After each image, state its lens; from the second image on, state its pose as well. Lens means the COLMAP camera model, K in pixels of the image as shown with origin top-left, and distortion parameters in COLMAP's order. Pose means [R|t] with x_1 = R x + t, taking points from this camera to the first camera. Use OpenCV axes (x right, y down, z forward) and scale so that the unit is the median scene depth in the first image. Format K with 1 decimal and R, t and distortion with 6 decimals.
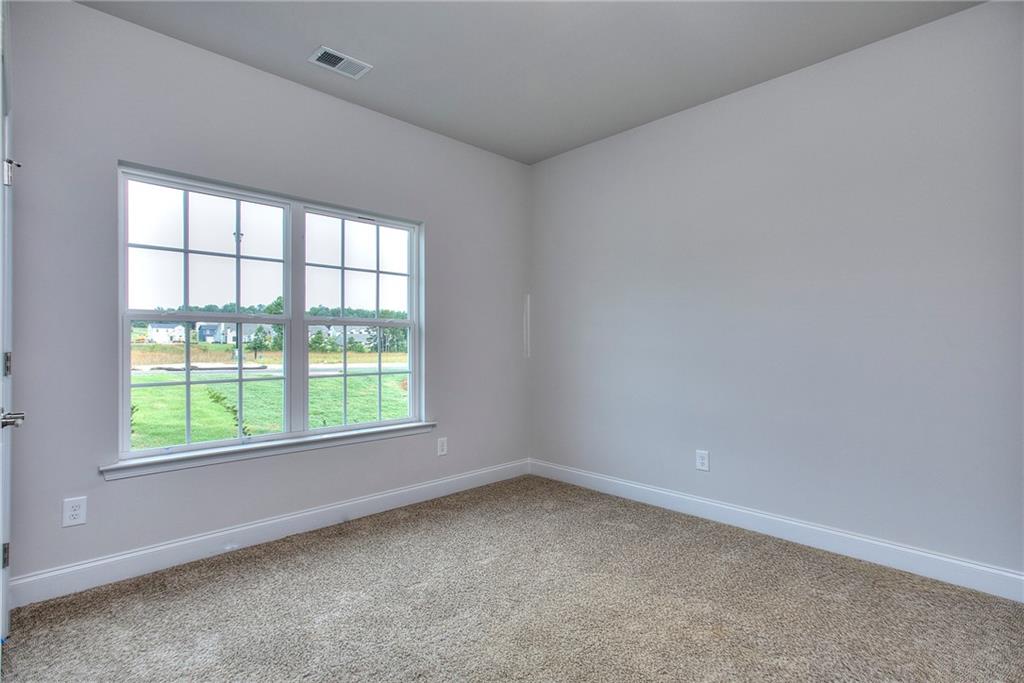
lens RADIAL K [[499.9, 0, 504.9], [0, 499.9, 343.3], [0, 0, 1]] dist [-0.001304, -0.000221]
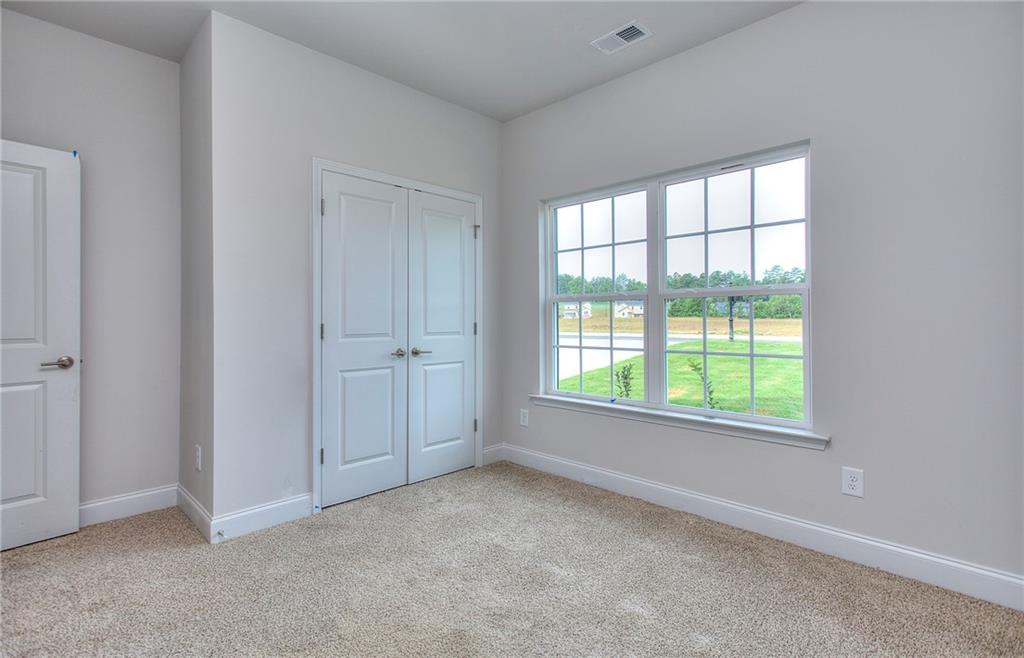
lens RADIAL K [[605.5, 0, 511.9], [0, 605.5, 306.9], [0, 0, 1]] dist [0.001696, 0.000519]
pose [[-0.082025, -0.018145, -0.996465, 0.860538], [0.003981, 0.999820, -0.018534, 0.000765], [0.996622, -0.005488, -0.081938, 0.819442]]
